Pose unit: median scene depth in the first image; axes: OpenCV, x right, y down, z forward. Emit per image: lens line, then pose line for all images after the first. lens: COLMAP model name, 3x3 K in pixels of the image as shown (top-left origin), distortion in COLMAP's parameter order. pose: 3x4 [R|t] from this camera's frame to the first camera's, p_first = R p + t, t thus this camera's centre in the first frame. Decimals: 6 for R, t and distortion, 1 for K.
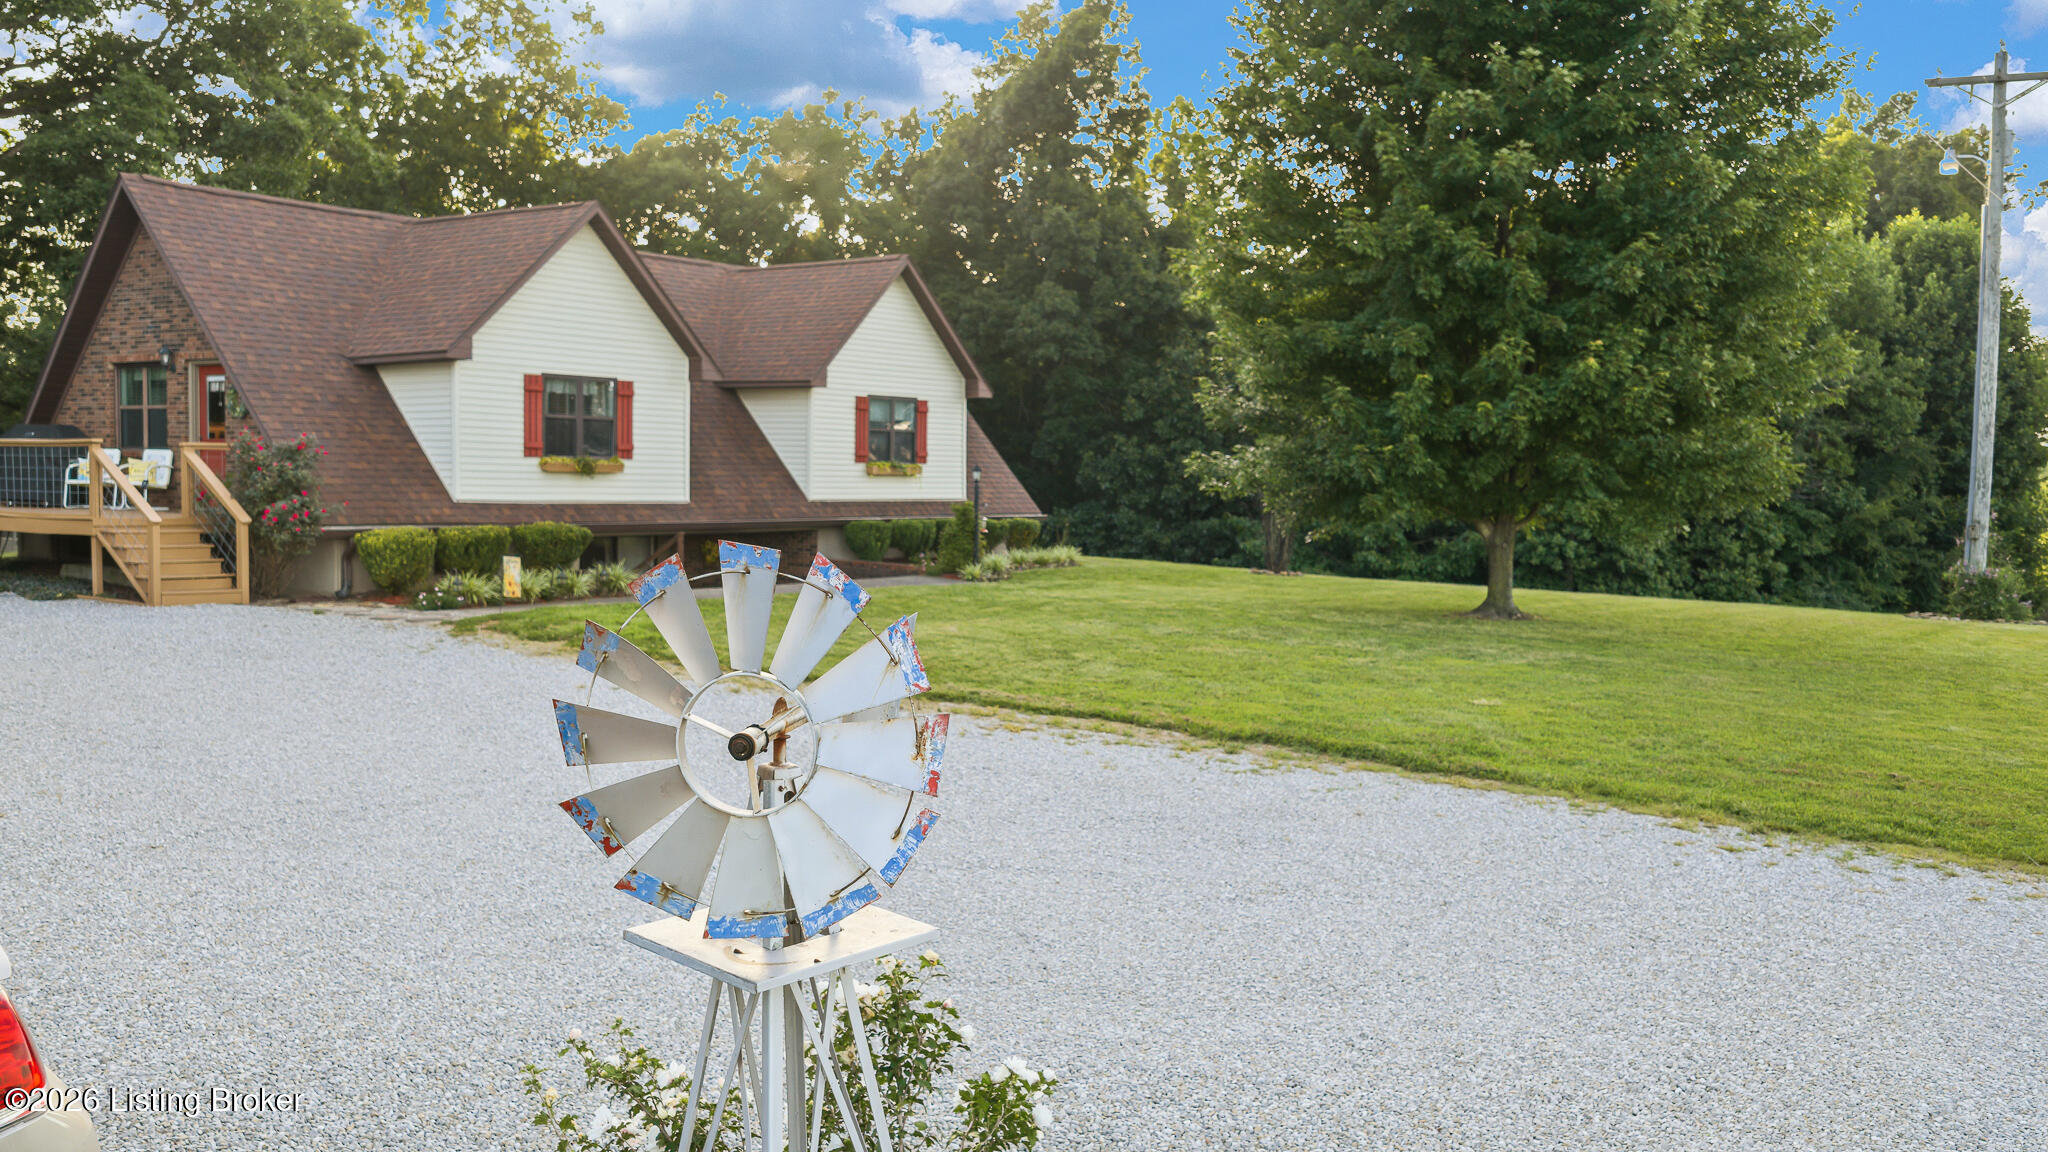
lens RADIAL K [[1716.7, 0, 1041.1], [0, 1716.7, 568.5], [0, 0, 1]] dist [0.023924, -0.051340]
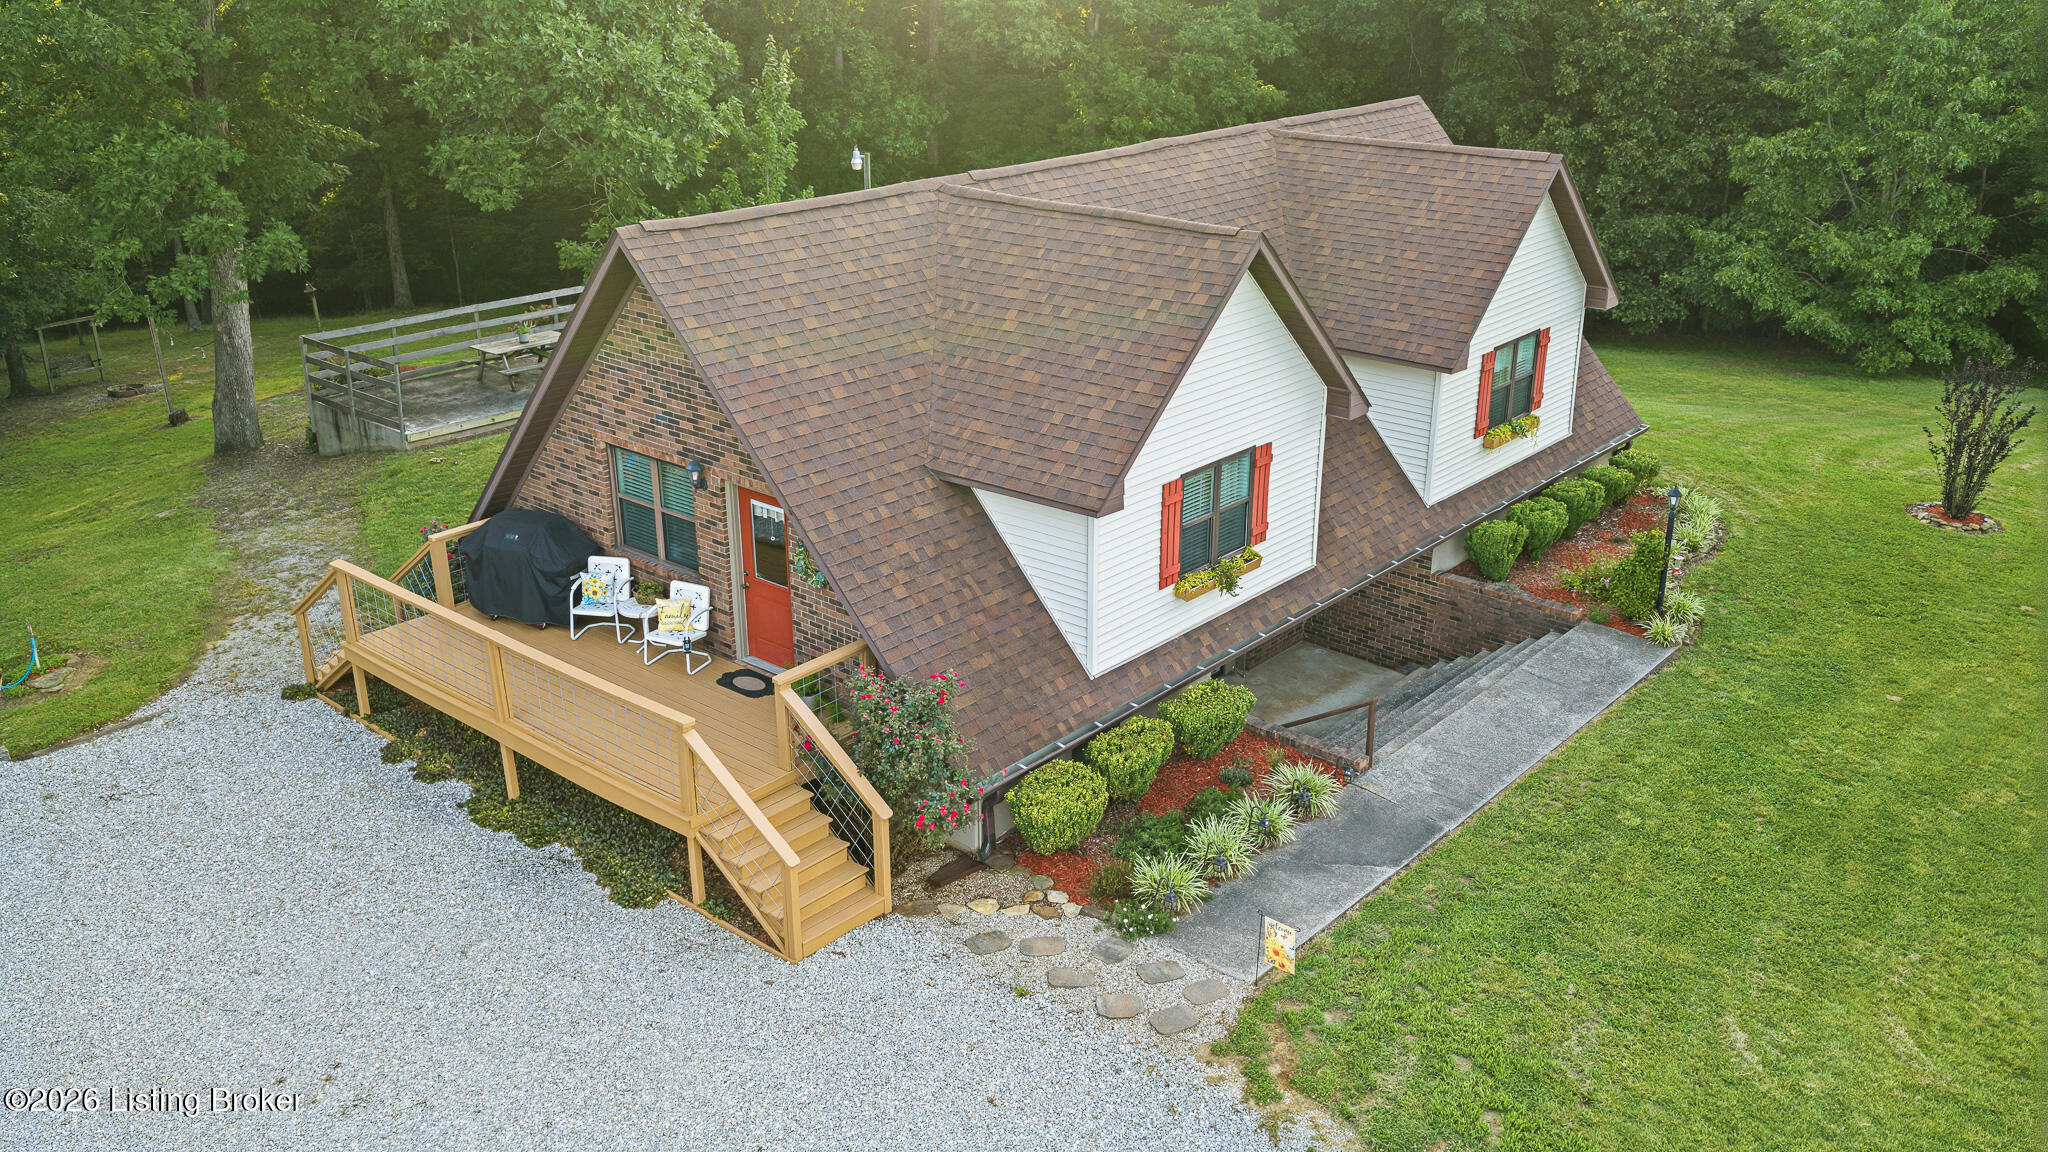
lens RADIAL K [[1716.7, 0, 1060.2], [0, 1716.7, 577.1], [0, 0, 1]] dist [0.023924, -0.051340]
pose [[0.995448, 0.020324, -0.093114, -0.214708], [0.008787, 0.953267, 0.302002, -0.231332], [0.094901, -0.301446, 0.948749, 0.226662]]
